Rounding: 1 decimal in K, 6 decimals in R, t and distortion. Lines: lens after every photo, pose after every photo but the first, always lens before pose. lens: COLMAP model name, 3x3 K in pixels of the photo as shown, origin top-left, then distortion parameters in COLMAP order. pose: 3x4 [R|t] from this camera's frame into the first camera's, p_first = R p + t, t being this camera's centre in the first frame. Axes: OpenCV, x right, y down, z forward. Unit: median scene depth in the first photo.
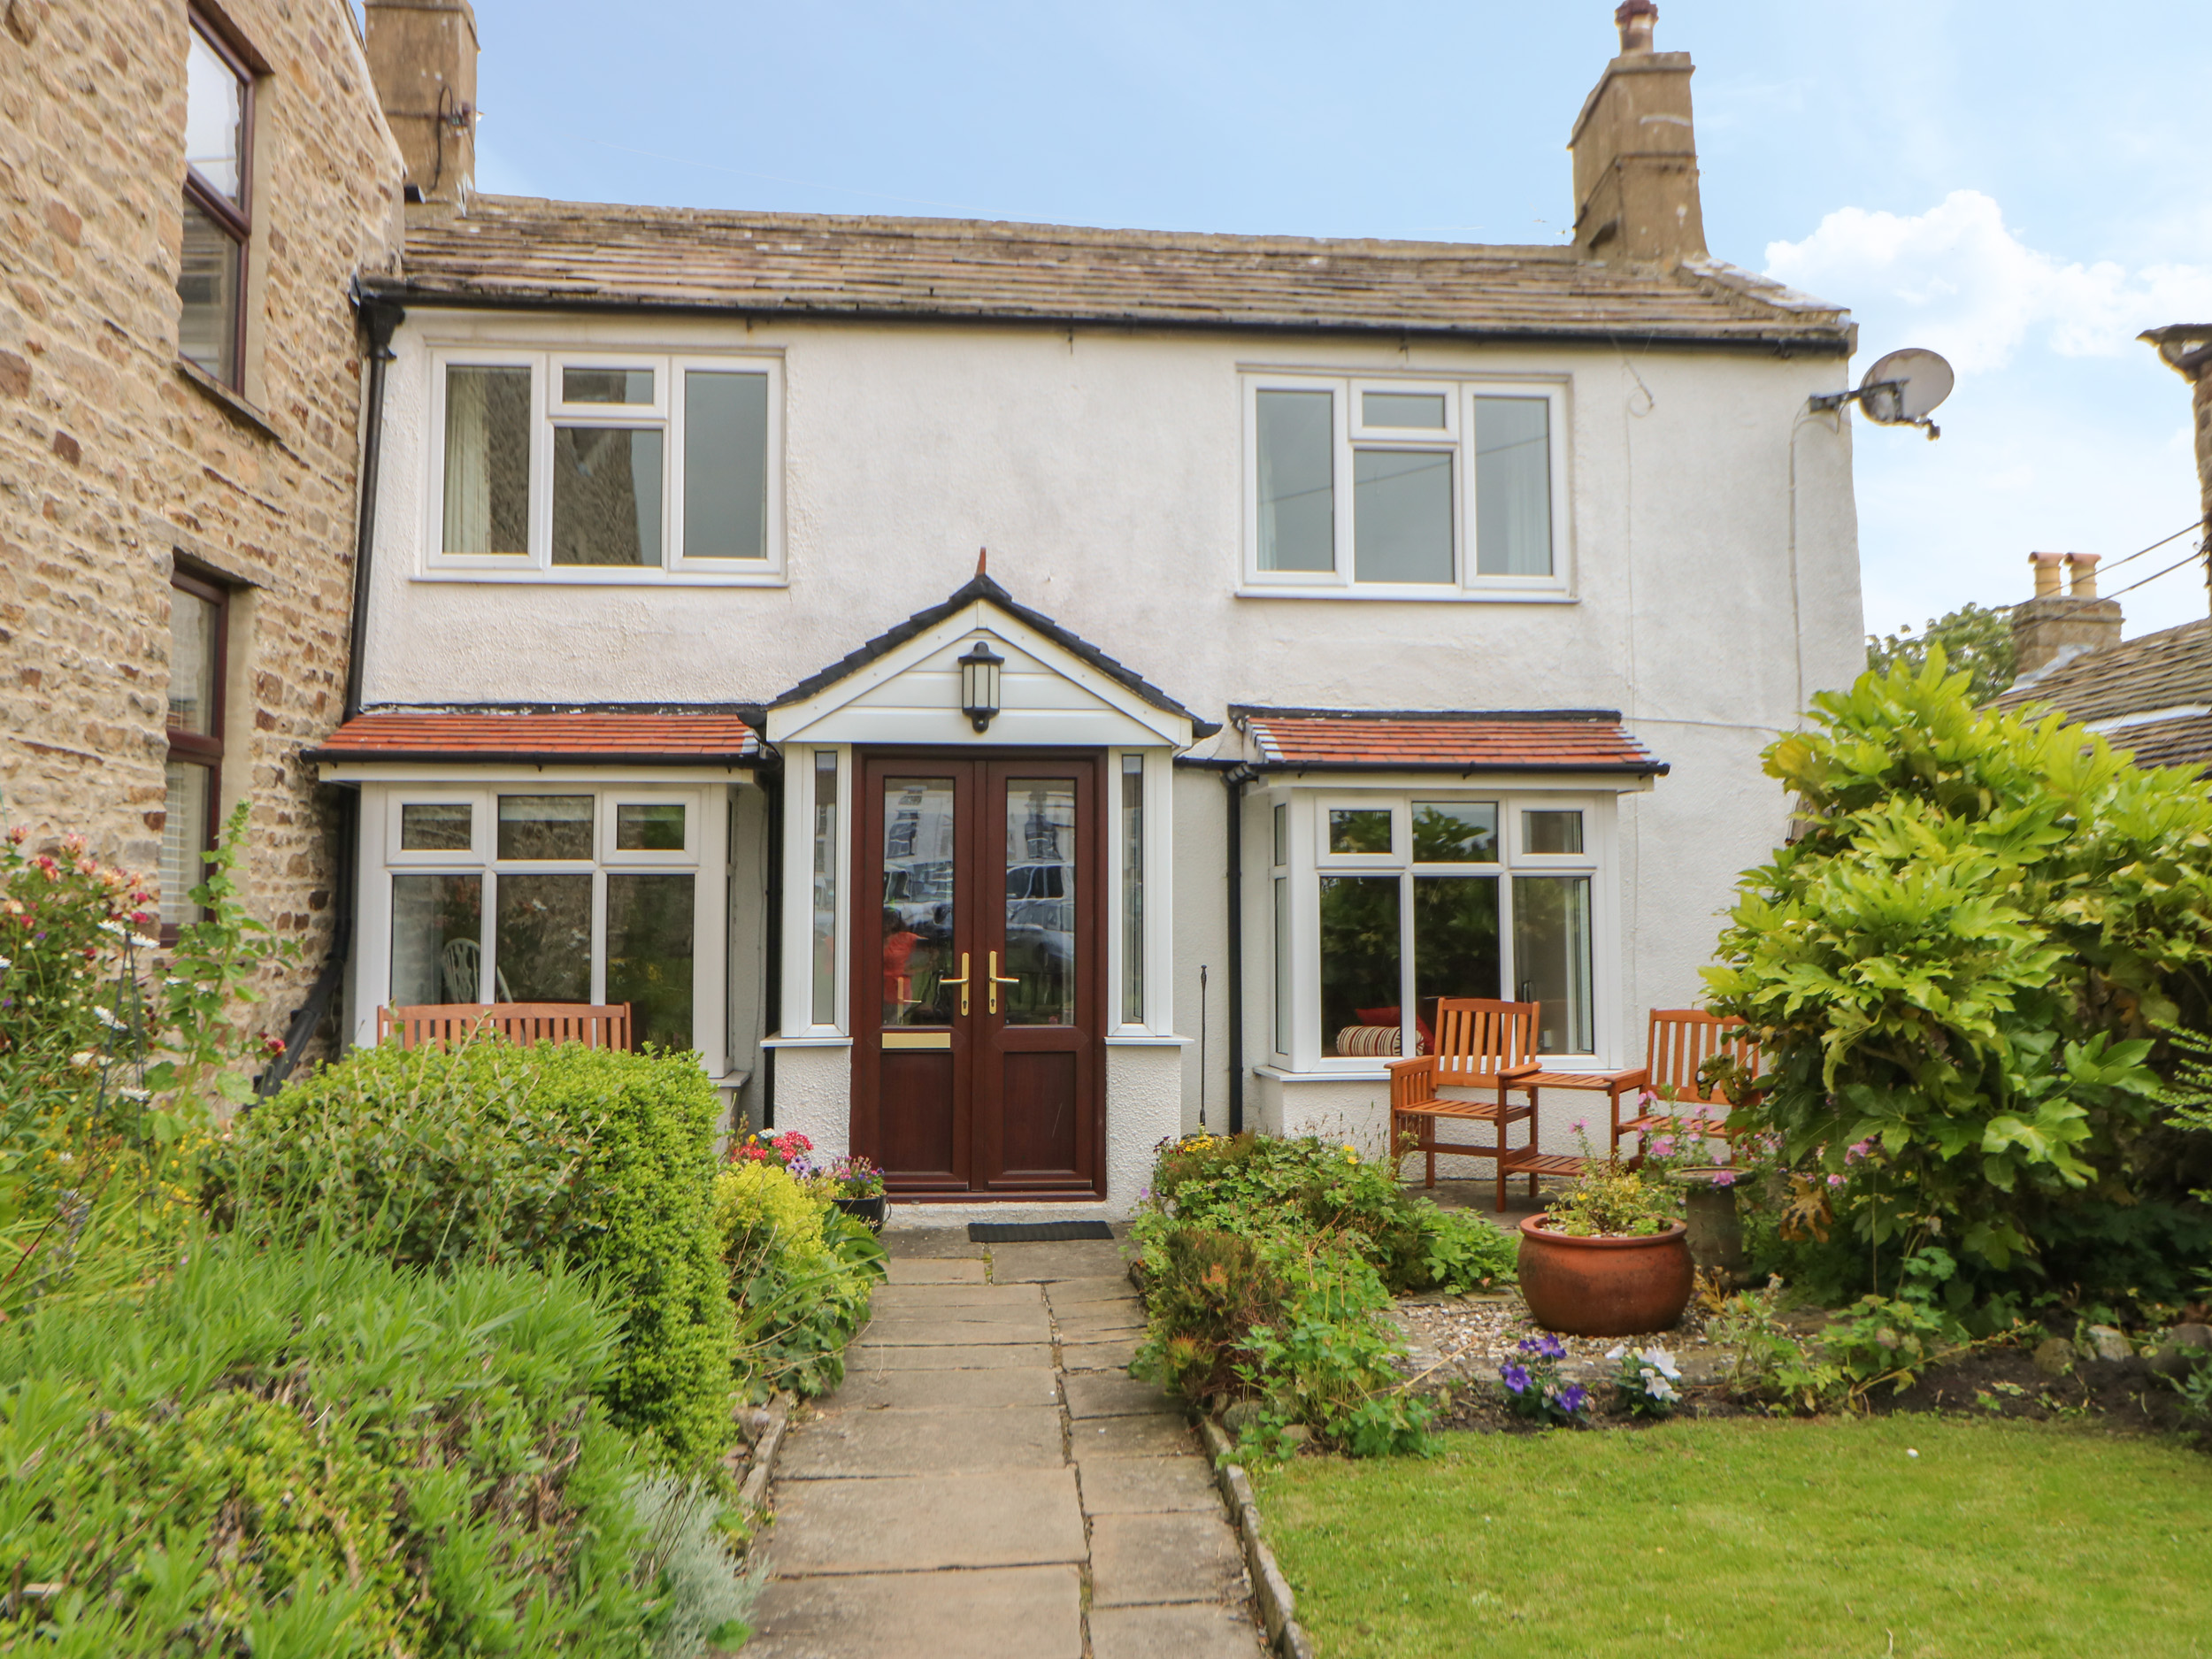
lens RADIAL K [[1972.4, 0, 1091.1], [0, 1972.4, 805.9], [0, 0, 1]] dist [0.011062, 0.004420]
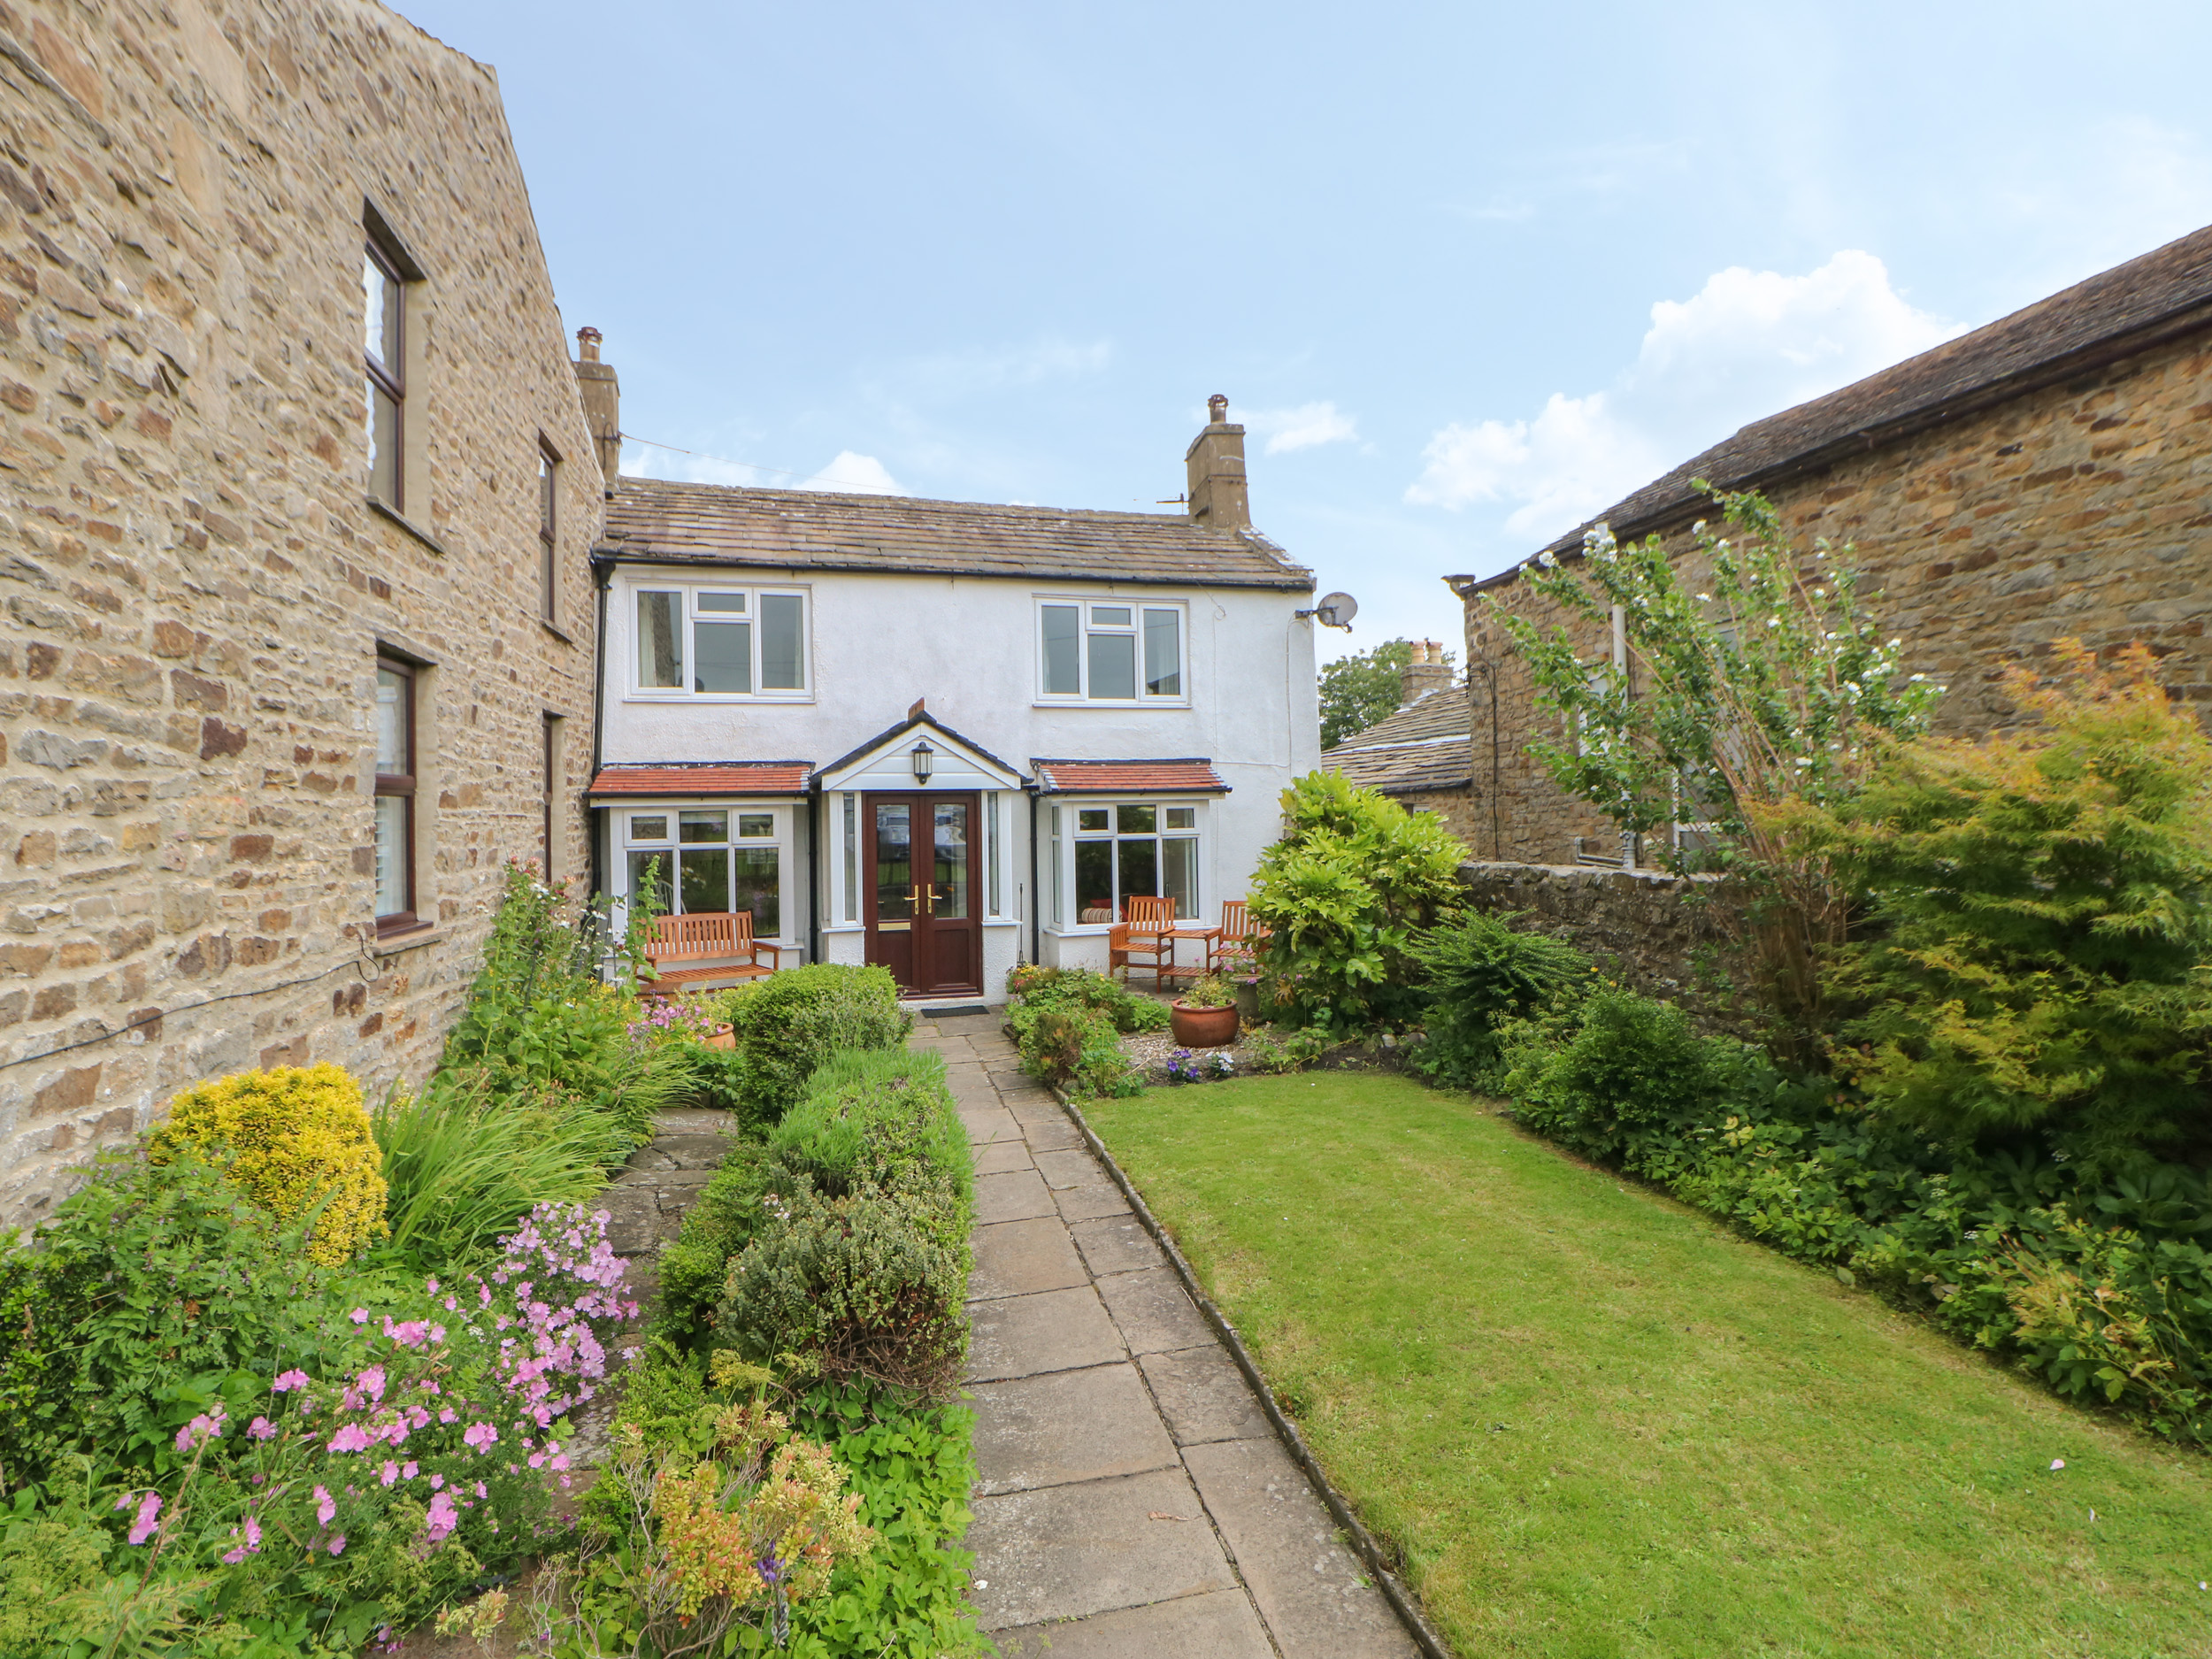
lens RADIAL K [[1158.1, 0, 1106.0], [0, 1158.1, 829.5], [0, 0, 1]] dist [-0.005047, -0.013033]
pose [[0.984701, -0.016414, 0.173477, -0.072373], [0.003347, 0.997151, 0.075351, -0.075109], [-0.174220, -0.073618, 0.981951, -0.253896]]
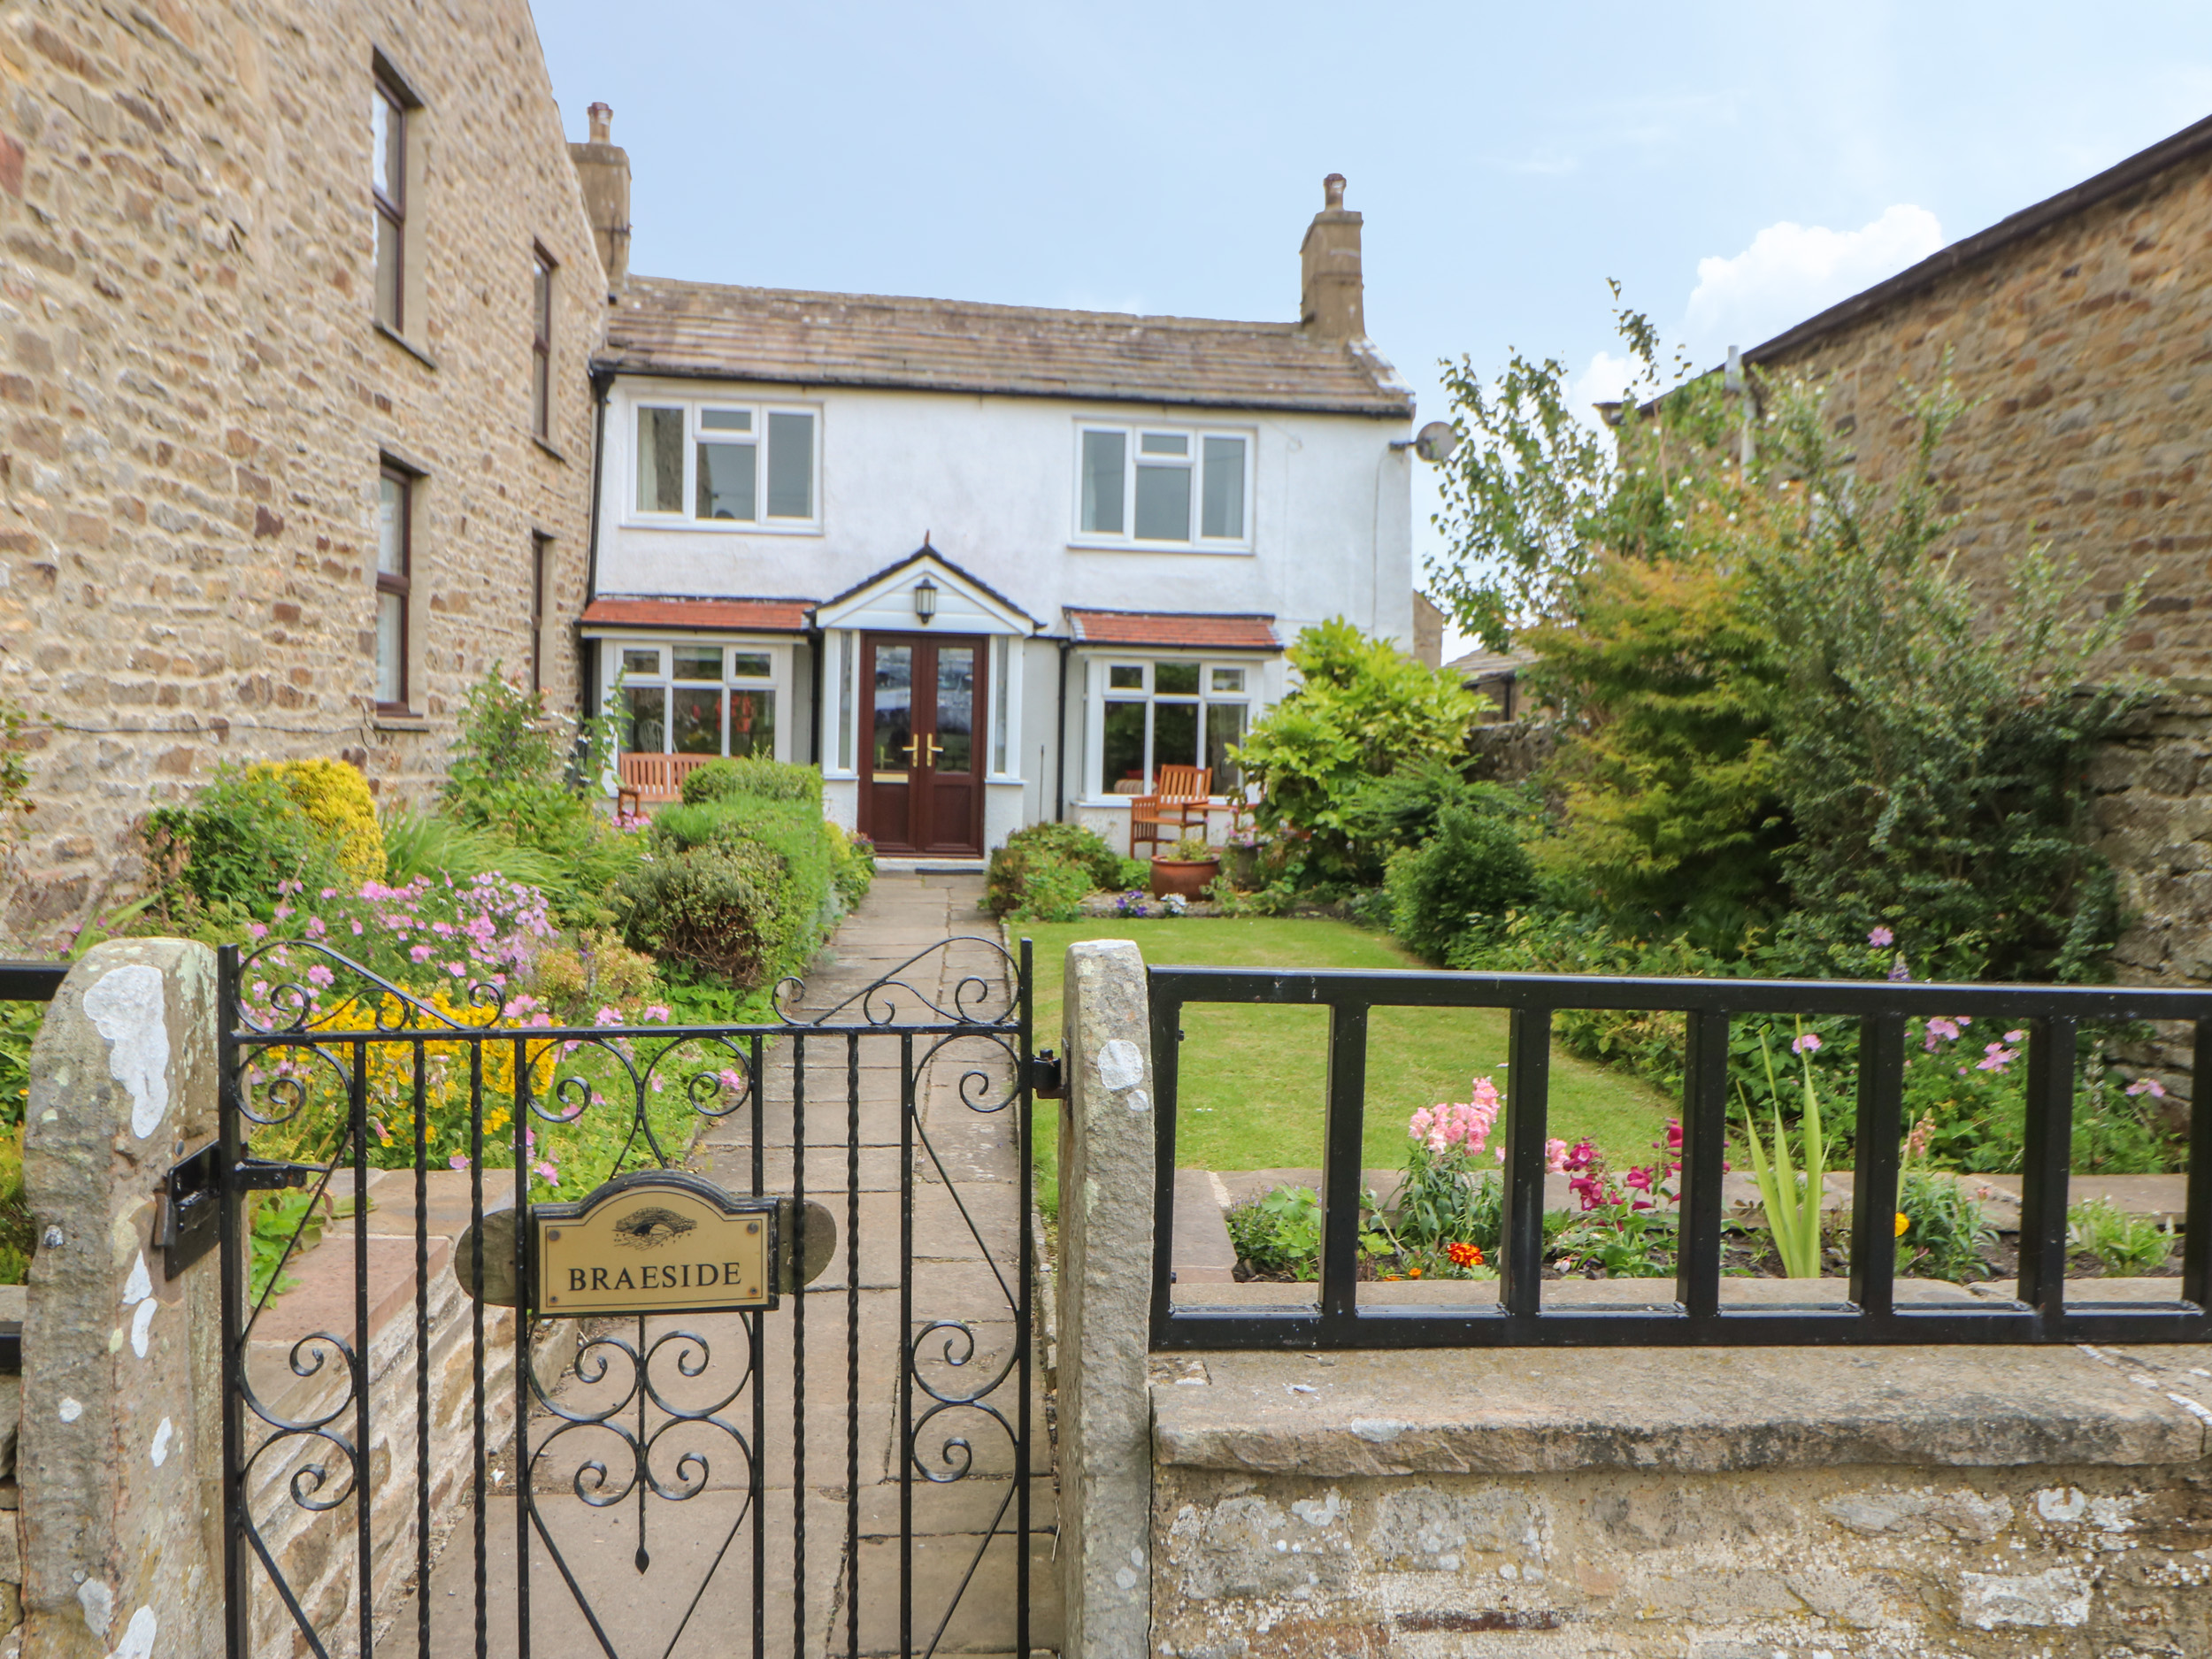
lens RADIAL K [[1620.4, 0, 1102.6], [0, 1620.4, 846.3], [0, 0, 1]] dist [0.001319, -0.006094]
pose [[0.998769, 0.024654, 0.043036, 0.052404], [-0.030344, 0.990105, 0.137006, -0.040925], [-0.039233, -0.138143, 0.989635, -0.592887]]
